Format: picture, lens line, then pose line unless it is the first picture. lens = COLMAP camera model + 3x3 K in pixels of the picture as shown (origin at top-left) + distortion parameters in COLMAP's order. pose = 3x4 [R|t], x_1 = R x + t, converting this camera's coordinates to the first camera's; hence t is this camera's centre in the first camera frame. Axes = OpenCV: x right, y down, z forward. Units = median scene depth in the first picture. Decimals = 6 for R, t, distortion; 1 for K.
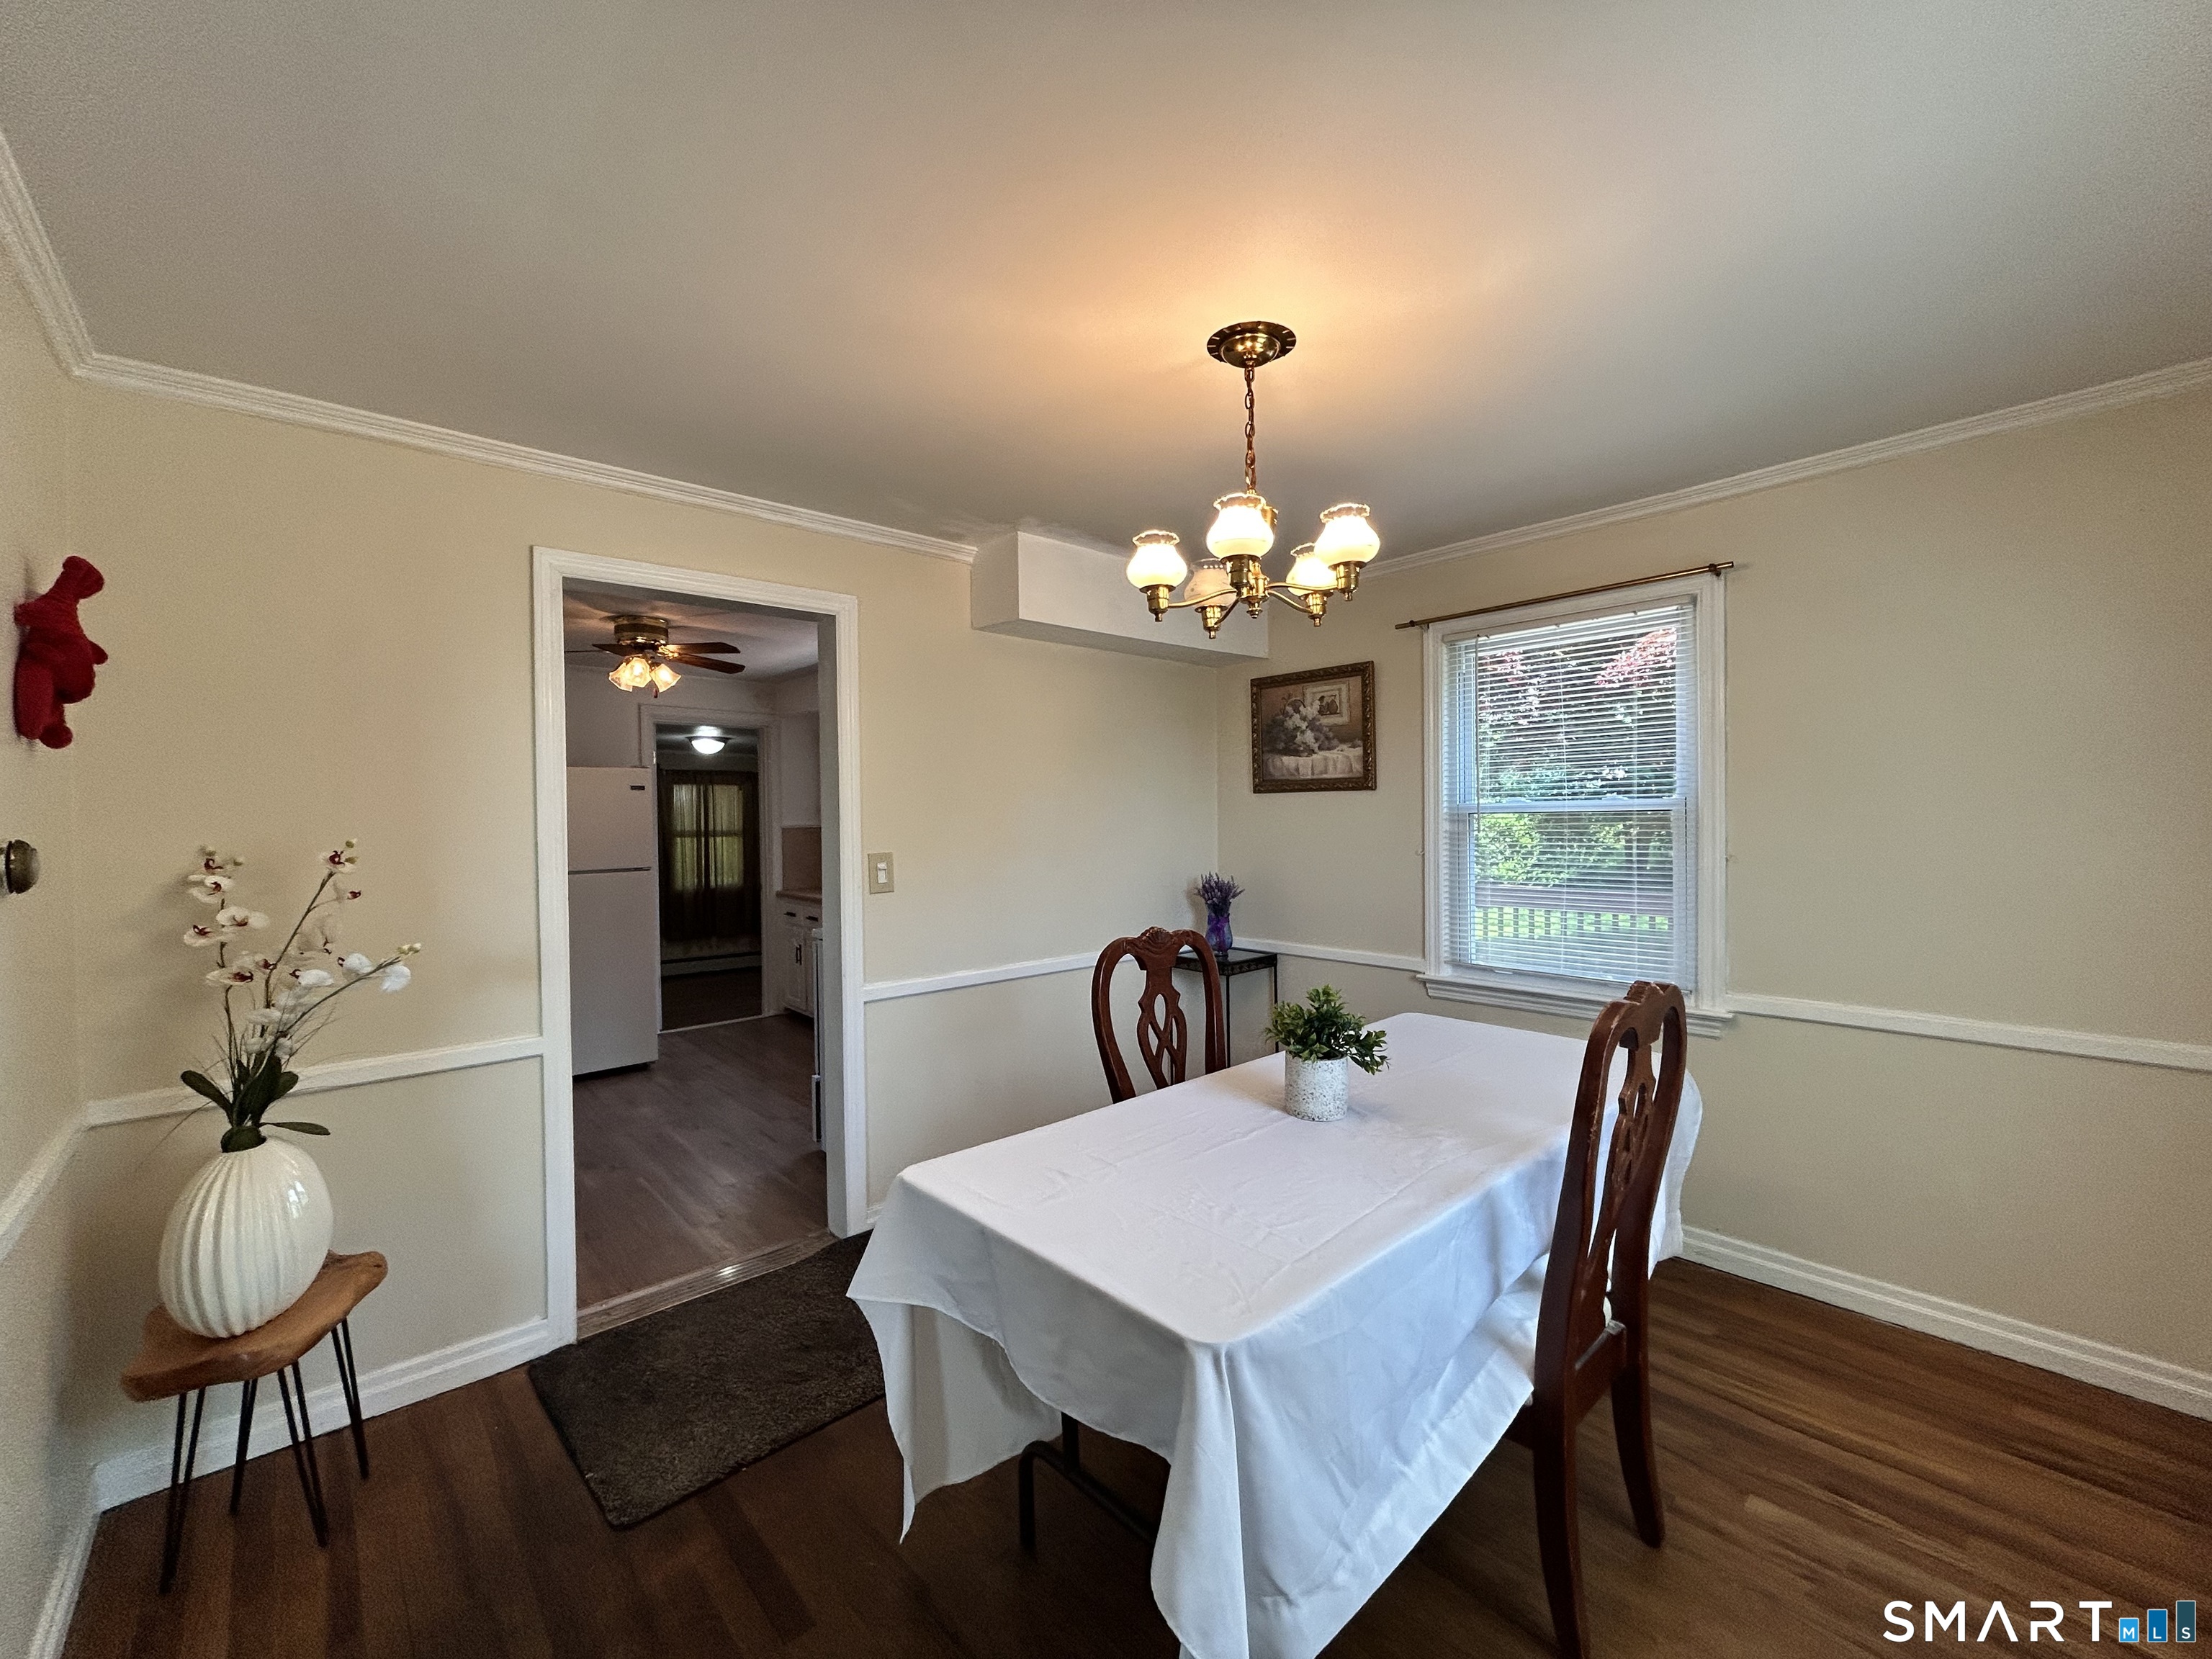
lens RADIAL K [[899.7, 0, 1106.0], [0, 899.7, 829.5], [0, 0, 1]] dist [-0.000370, -0.000305]
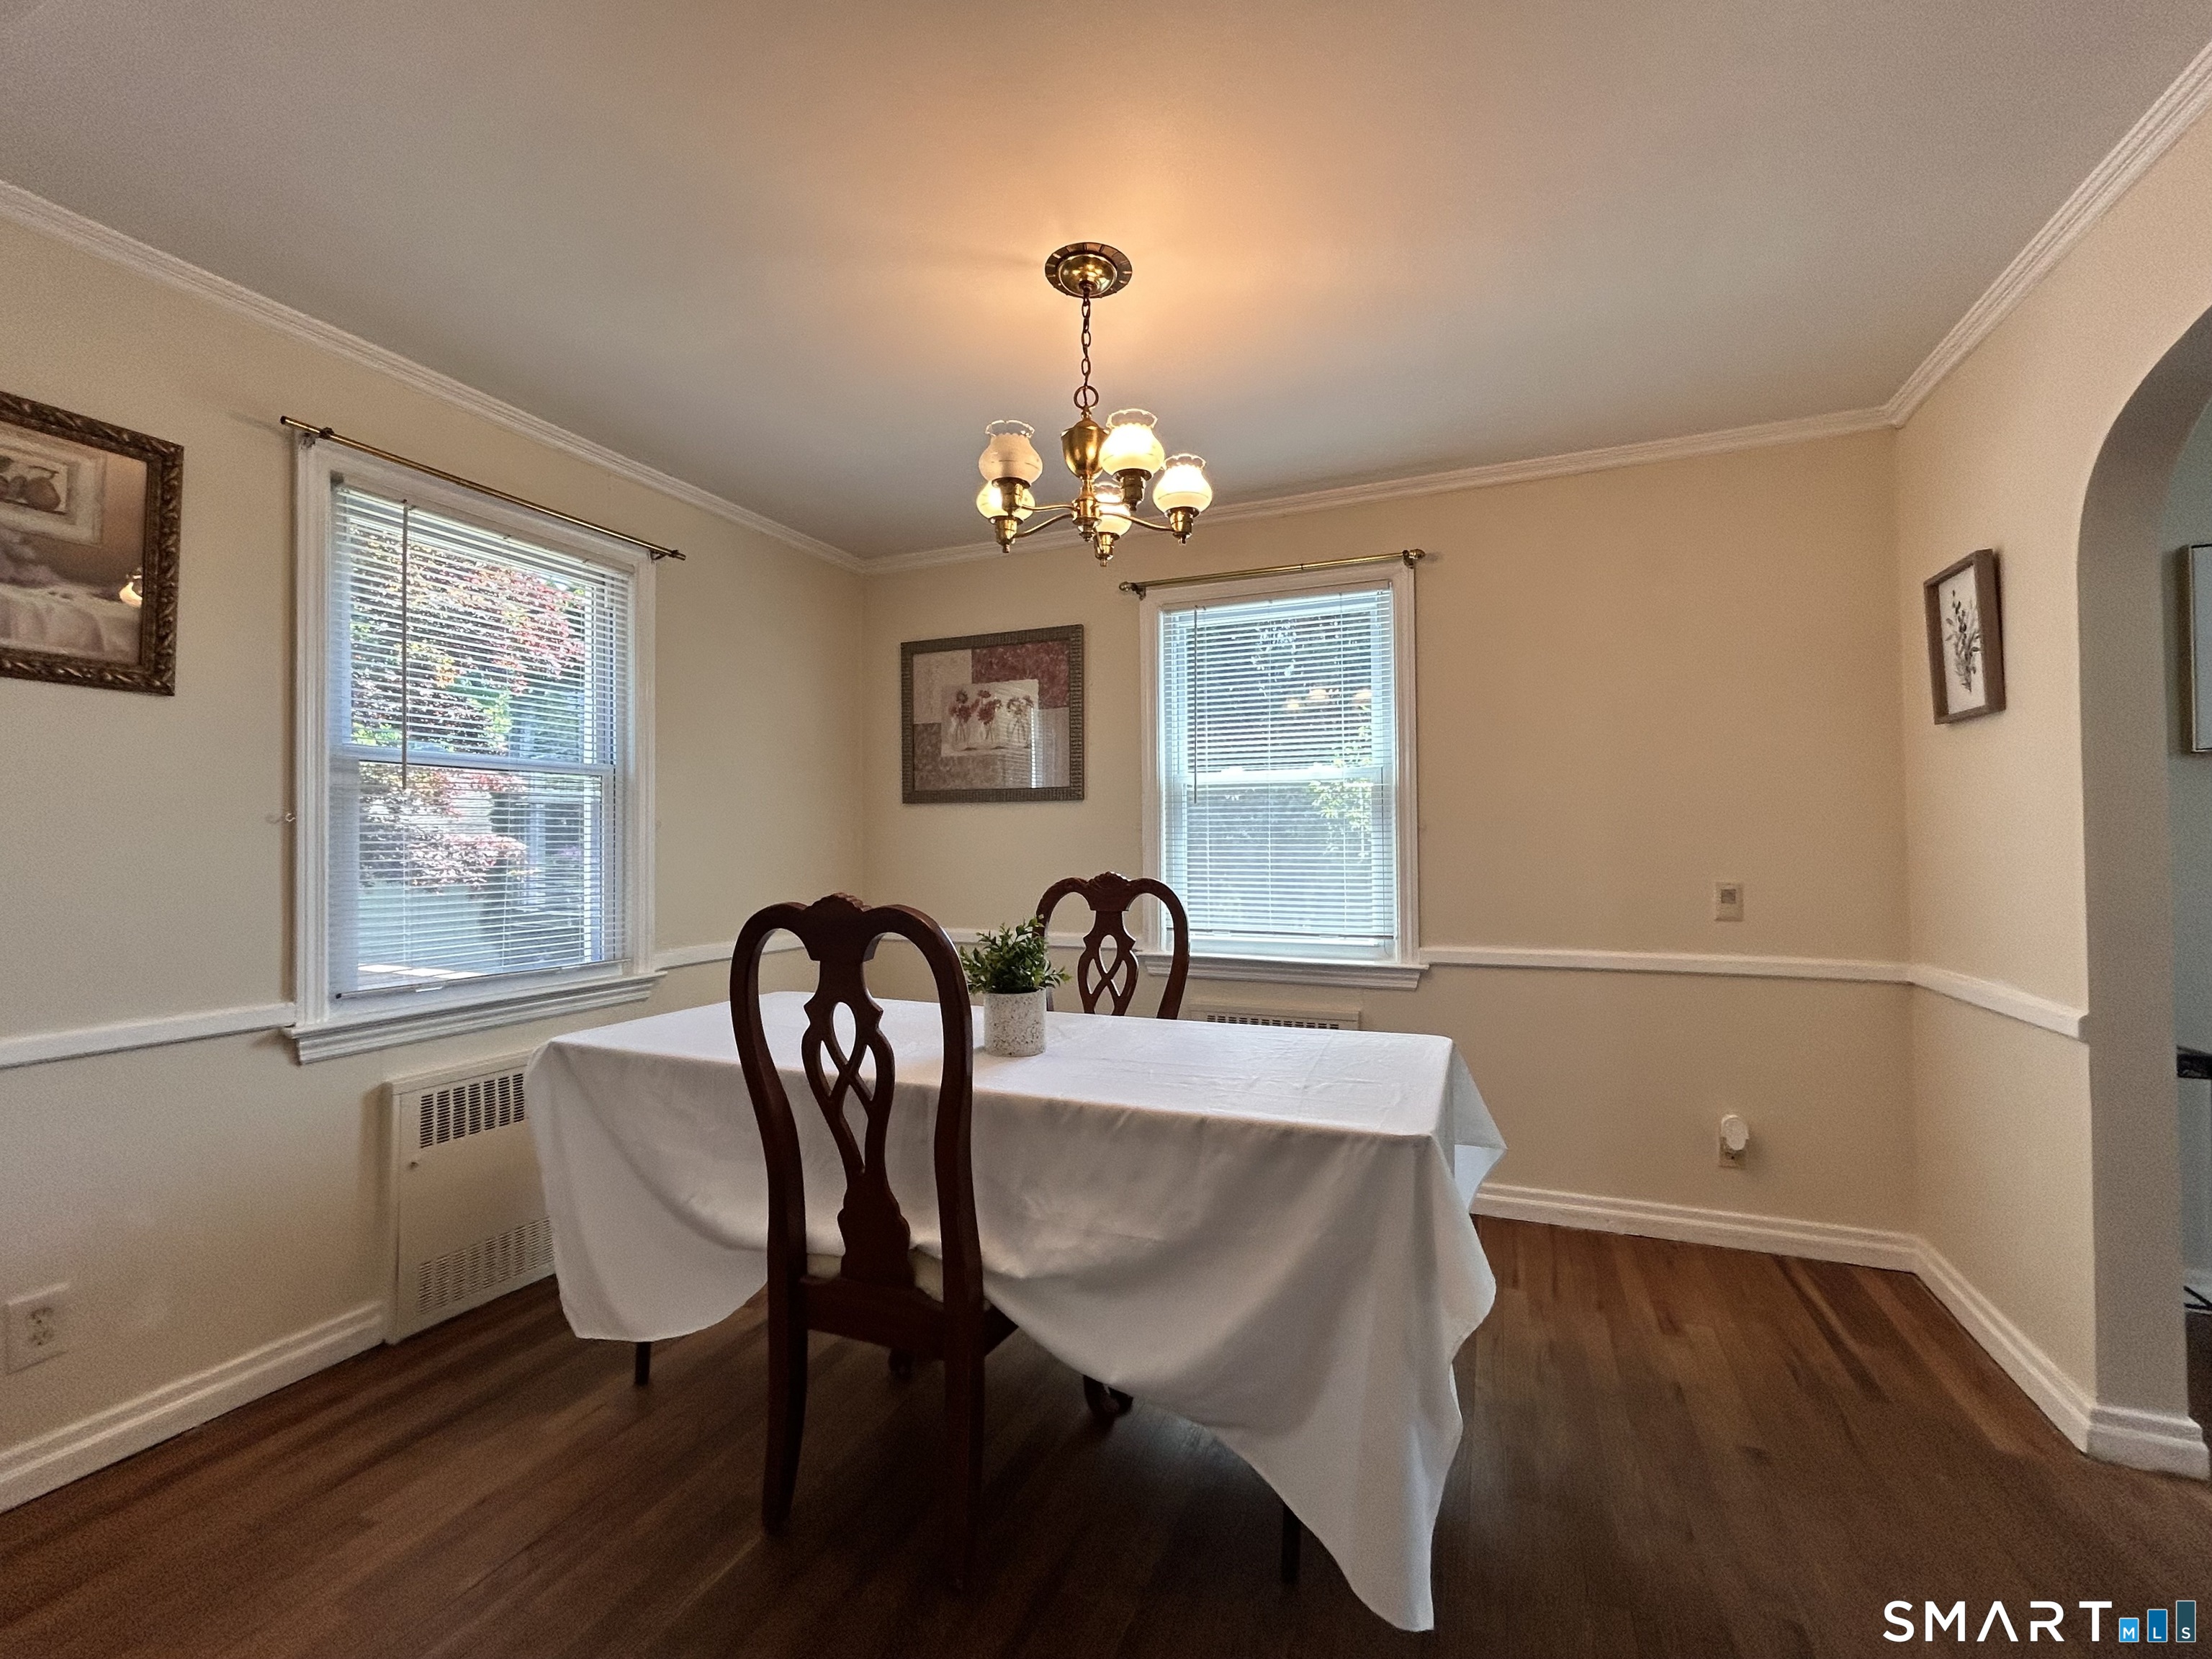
lens RADIAL K [[942.7, 0, 1106.0], [0, 942.7, 829.5], [0, 0, 1]] dist [-0.000833, -0.000369]
pose [[-0.428129, 0.031650, 0.903163, -0.489042], [0.025119, 0.999417, -0.023116, 0.068769], [-0.903368, 0.012790, -0.428675, 0.901706]]
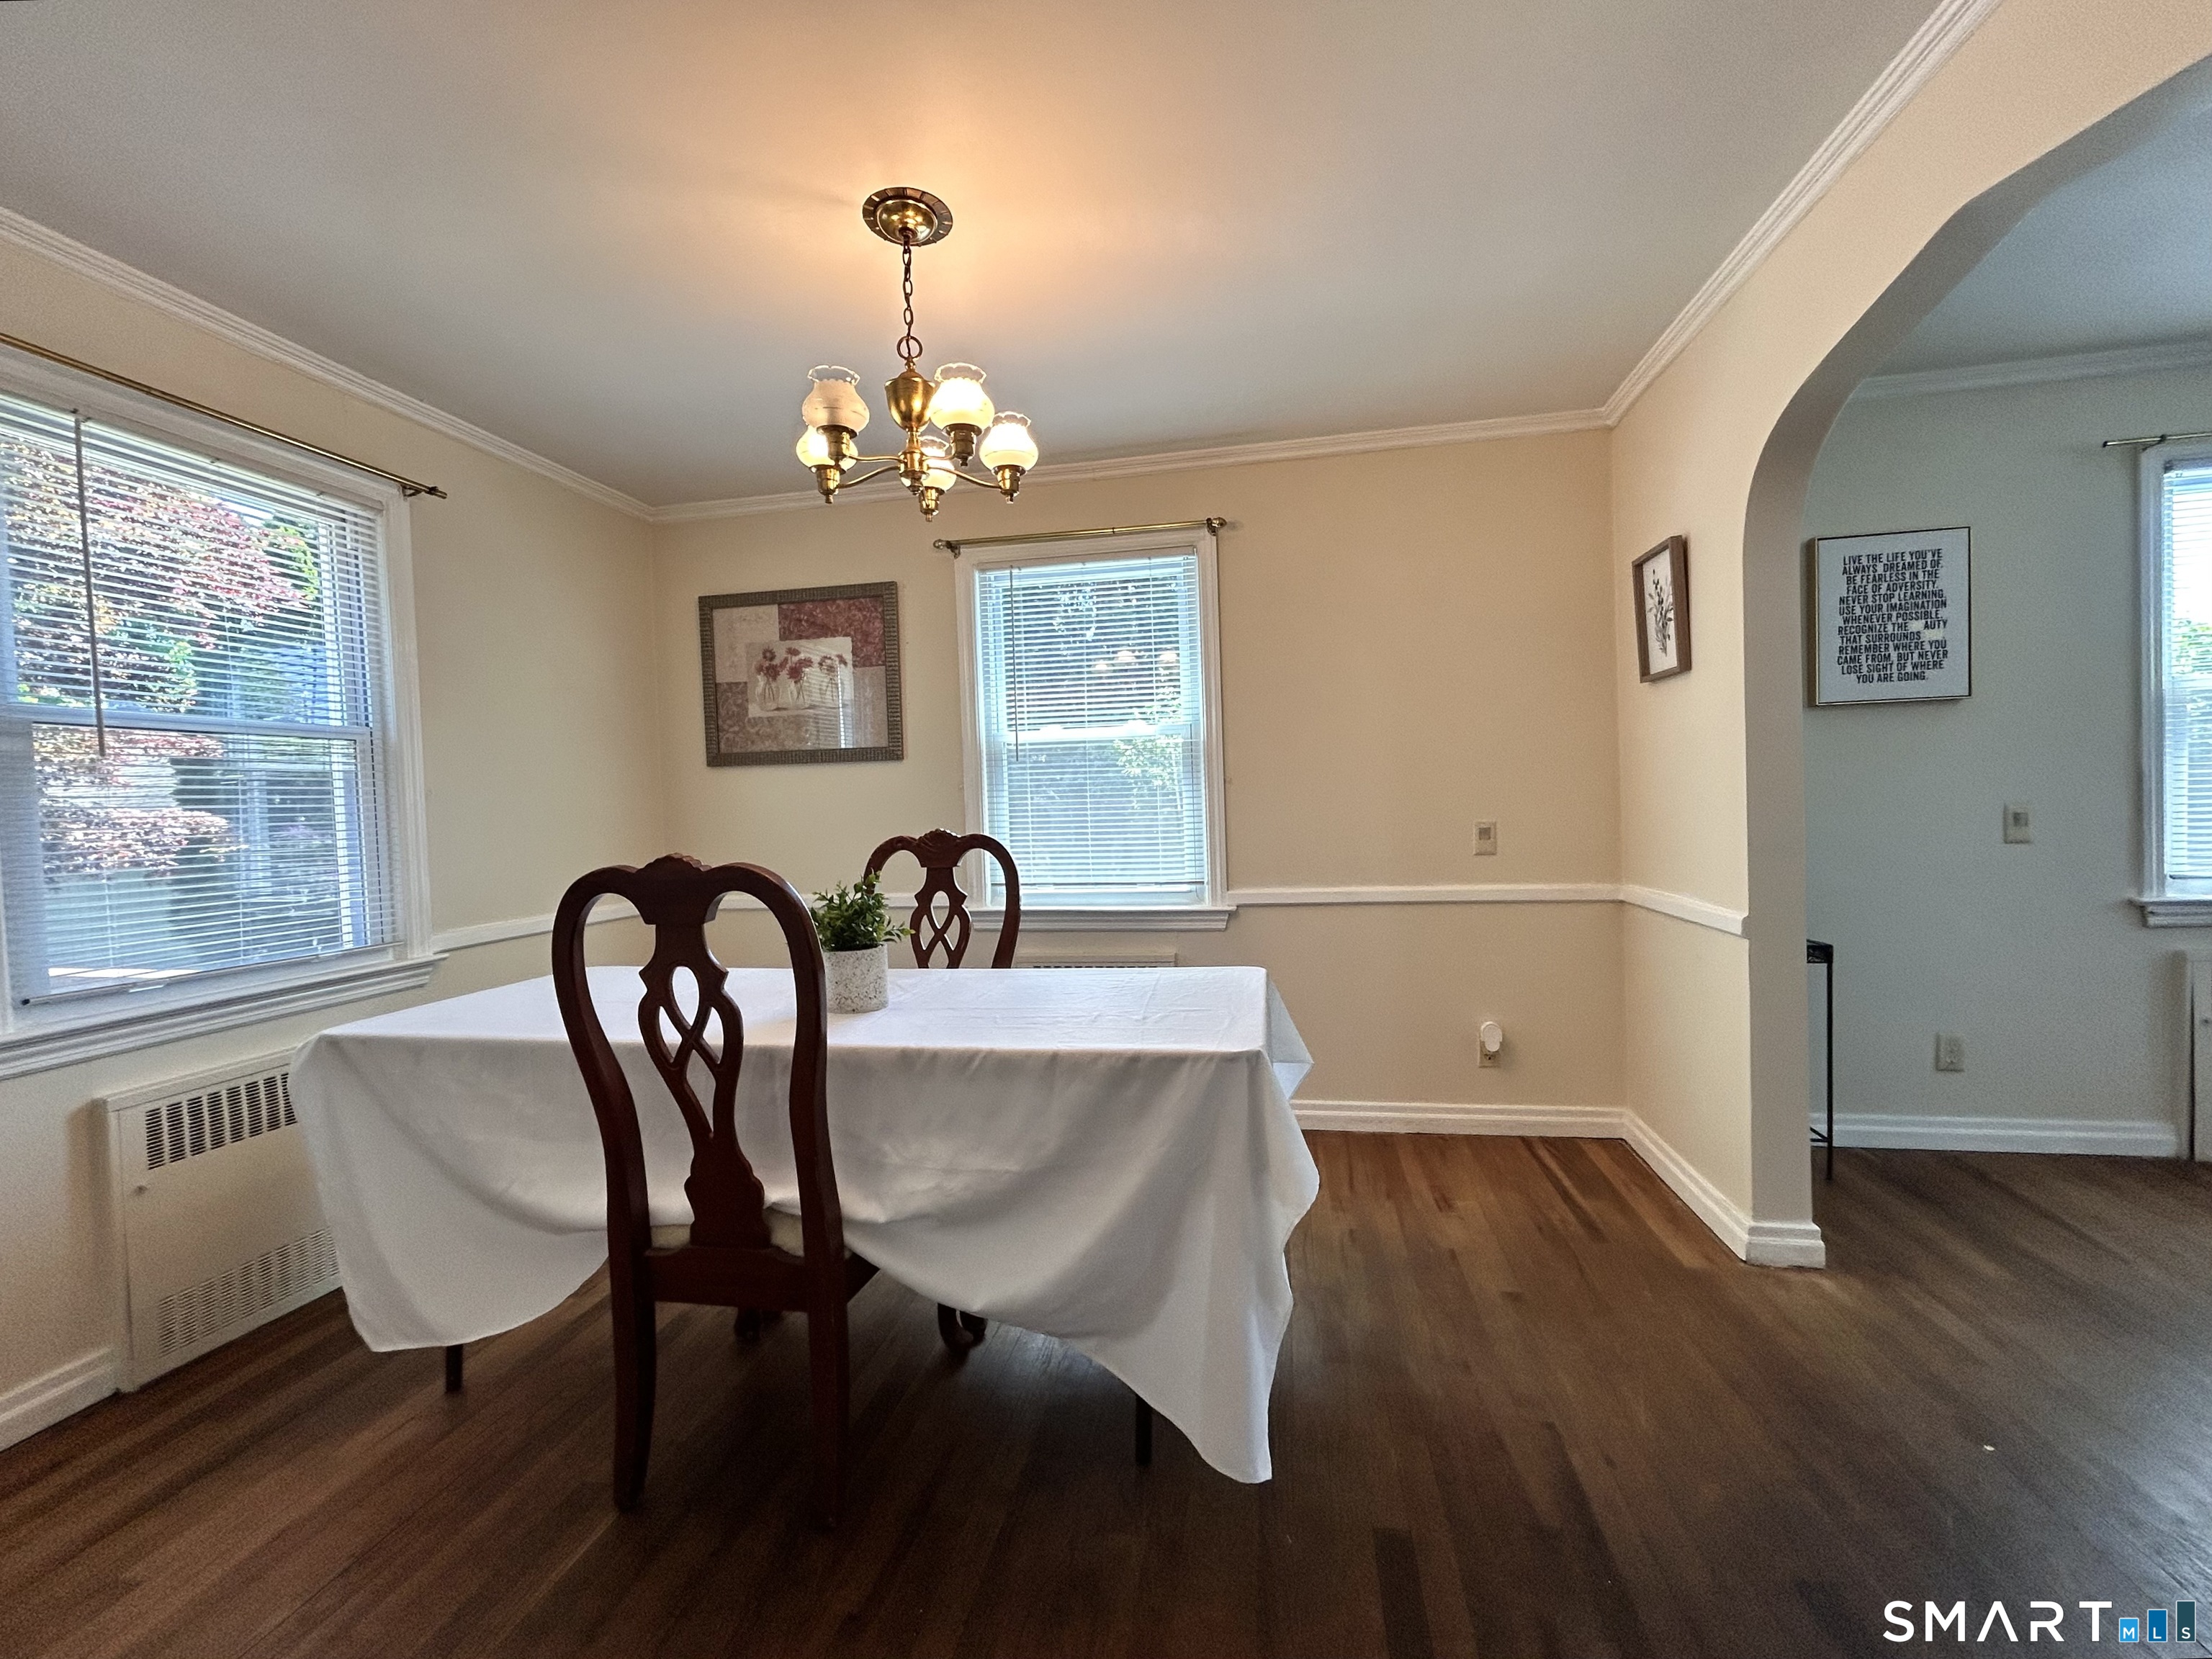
lens RADIAL K [[931.6, 0, 1109.3], [0, 931.6, 829.3], [0, 0, 1]] dist [-0.003164, 0.001120]
pose [[-0.609651, 0.012299, 0.792575, -0.488454], [0.052792, 0.998290, 0.025117, 0.075082], [-0.790910, 0.057154, -0.609257, 0.930168]]
